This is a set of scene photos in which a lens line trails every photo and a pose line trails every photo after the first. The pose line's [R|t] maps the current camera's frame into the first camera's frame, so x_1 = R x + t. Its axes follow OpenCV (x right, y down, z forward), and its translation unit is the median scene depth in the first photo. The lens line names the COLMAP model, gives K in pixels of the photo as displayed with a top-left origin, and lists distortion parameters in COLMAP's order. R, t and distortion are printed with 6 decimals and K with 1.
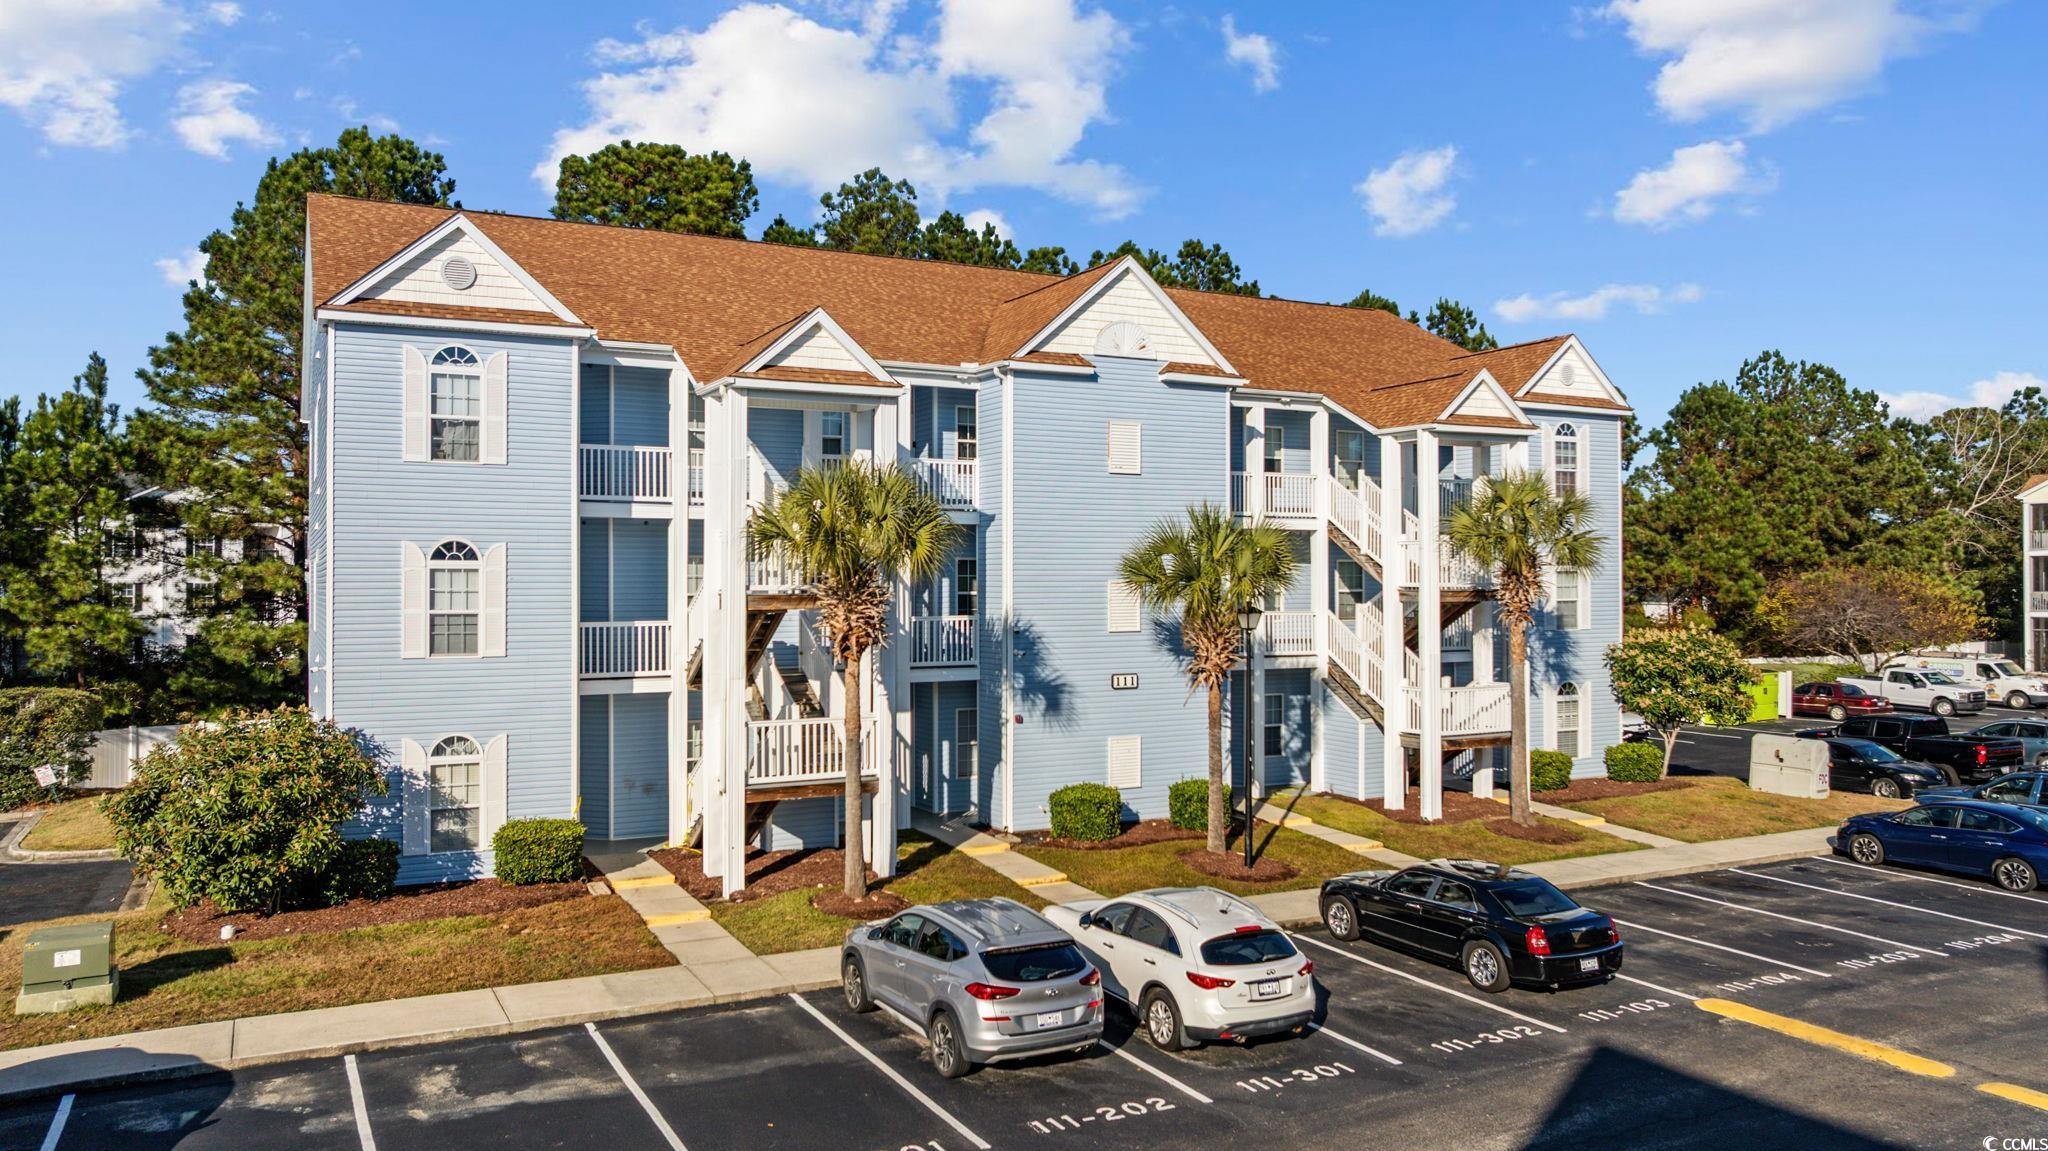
lens RADIAL K [[1503.7, 0, 1023.3], [0, 1503.7, 576.1], [0, 0, 1]] dist [0.001507, 0.000077]
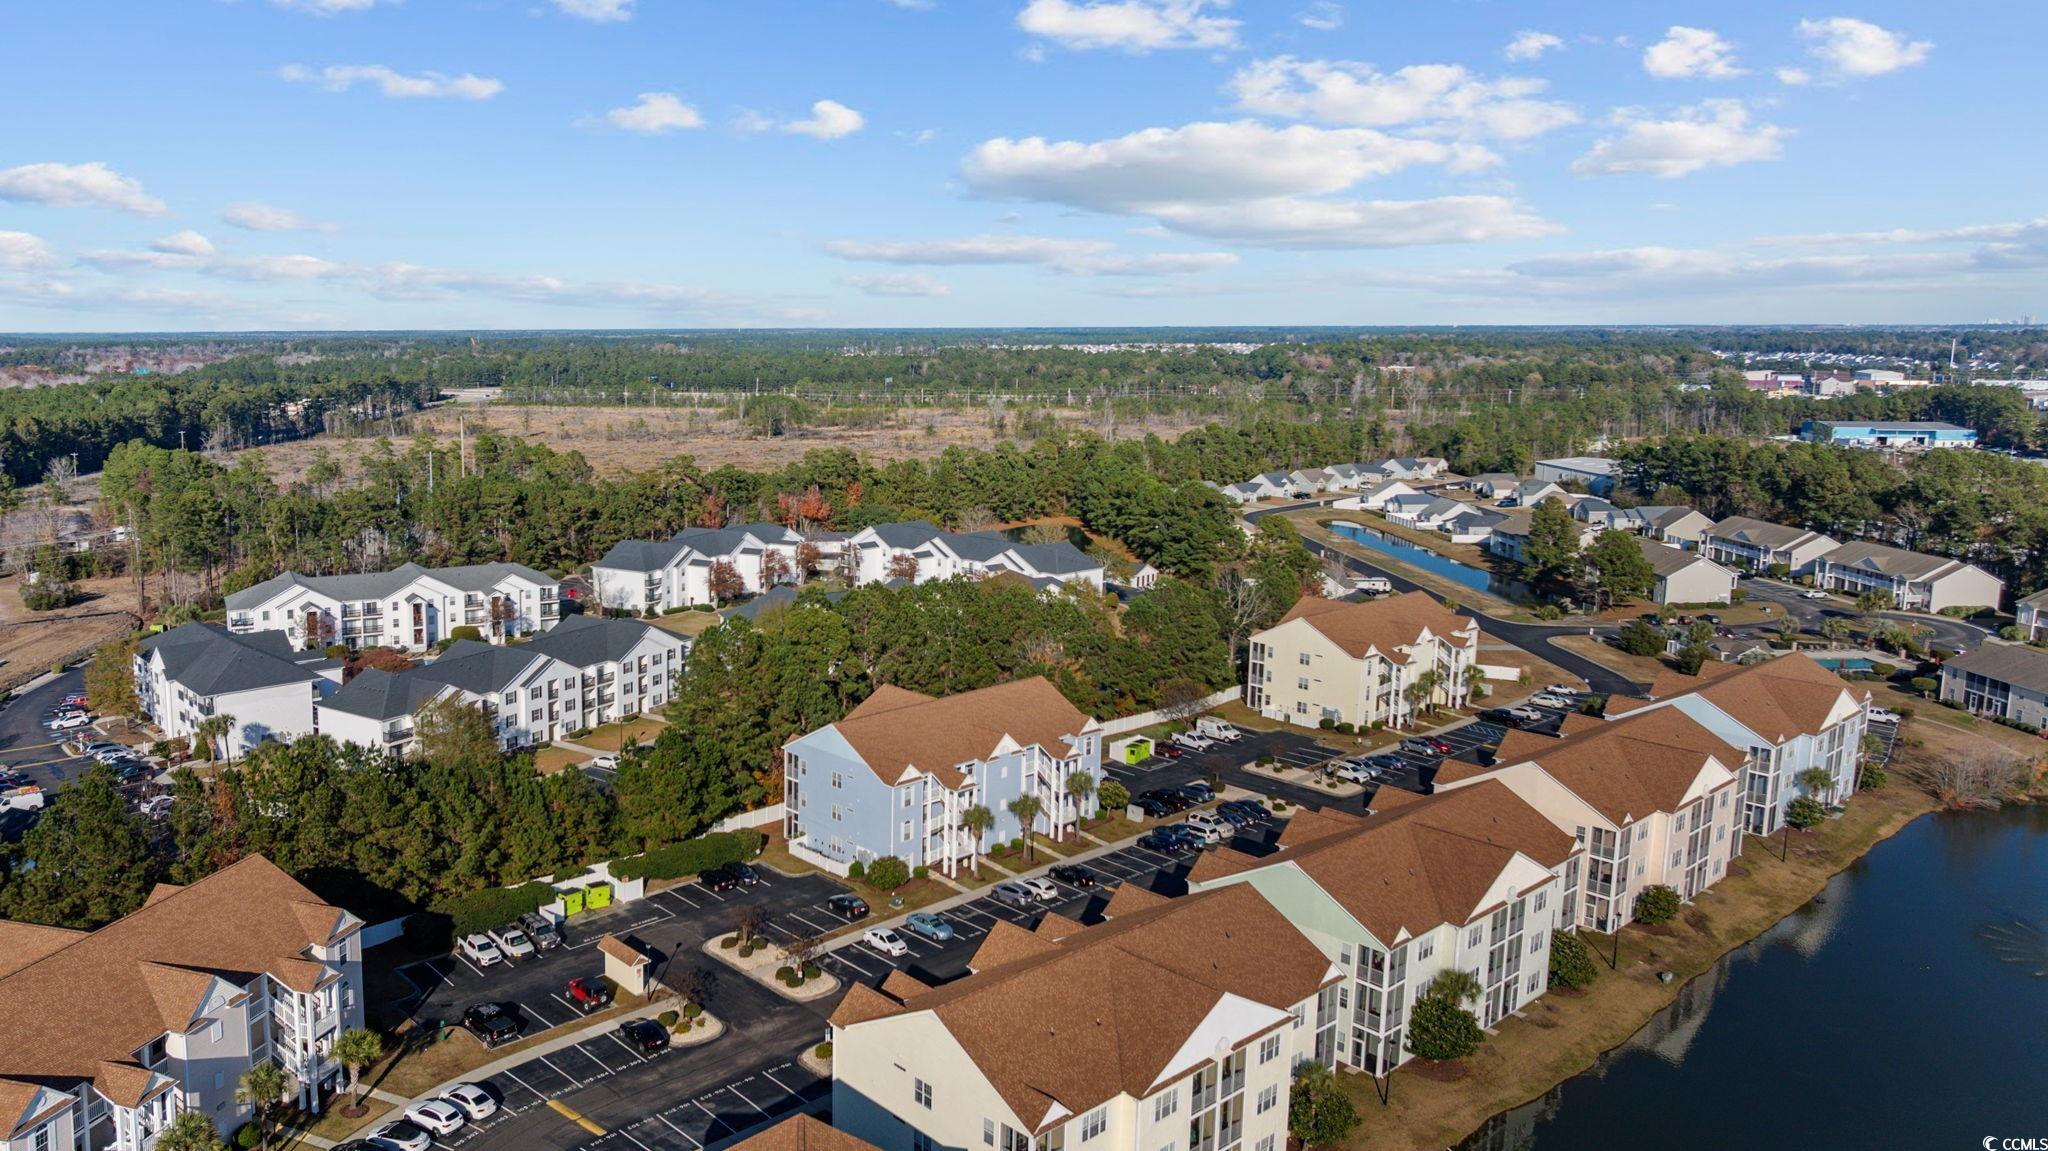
lens RADIAL K [[1503.7, 0, 1022.4], [0, 1503.7, 574.3], [0, 0, 1]] dist [0.001507, 0.000077]
pose [[0.949098, -0.008134, 0.314877, -1.449242], [-0.043160, 0.986879, 0.155584, -1.528503], [-0.312011, -0.161255, 0.936294, -3.567729]]
